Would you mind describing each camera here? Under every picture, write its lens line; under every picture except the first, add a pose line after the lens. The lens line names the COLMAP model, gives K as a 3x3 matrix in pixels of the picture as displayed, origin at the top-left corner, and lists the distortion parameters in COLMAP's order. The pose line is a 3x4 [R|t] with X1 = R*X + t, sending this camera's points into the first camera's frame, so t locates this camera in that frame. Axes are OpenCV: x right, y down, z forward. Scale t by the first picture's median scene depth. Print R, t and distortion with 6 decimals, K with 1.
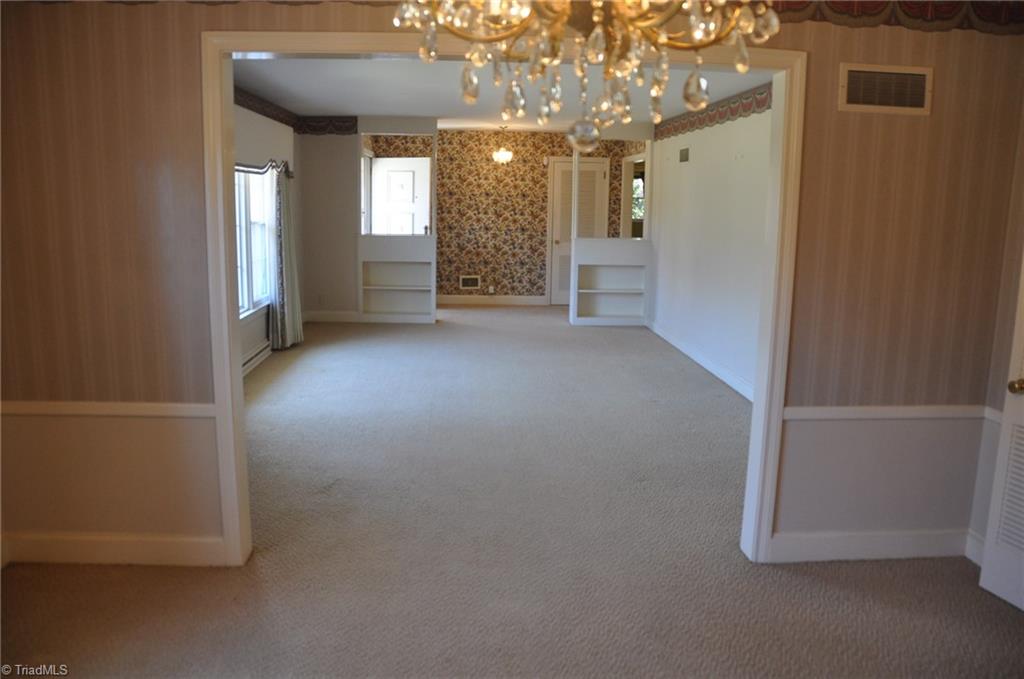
lens RADIAL K [[790.5, 0, 512.0], [0, 790.5, 339.5], [0, 0, 1]] dist [-0.165458, 0.116197]
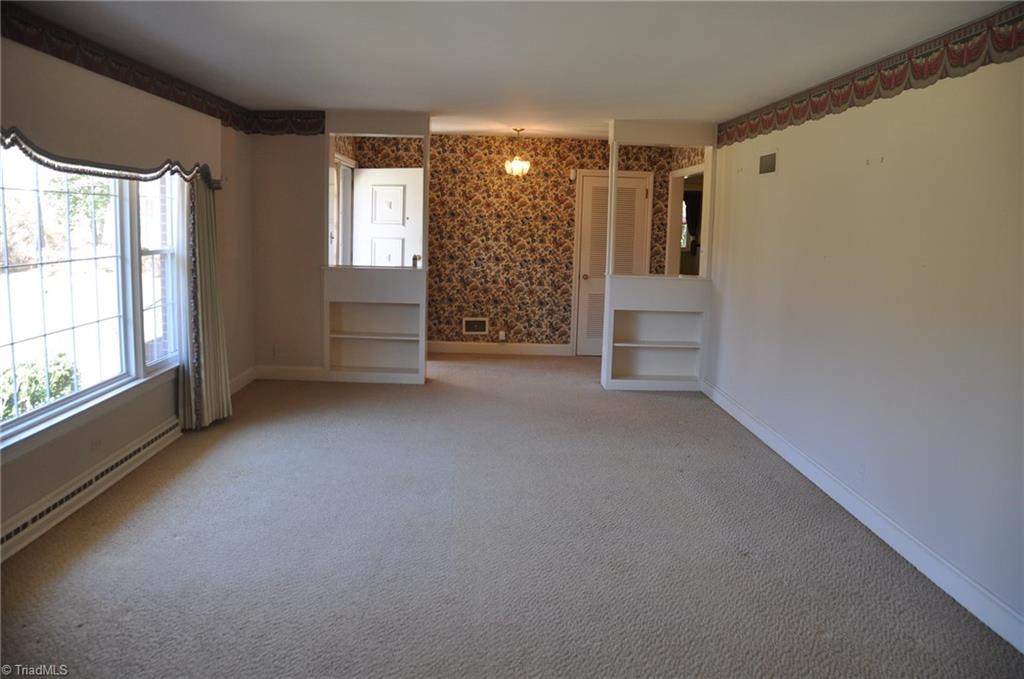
lens RADIAL K [[790.5, 0, 512.0], [0, 790.5, 339.5], [0, 0, 1]] dist [-0.165458, 0.116197]
pose [[0.999417, 0.015710, -0.030316, 0.008545], [-0.016591, 0.999441, -0.029020, -0.038570], [0.029843, 0.029507, 0.999119, 0.218084]]
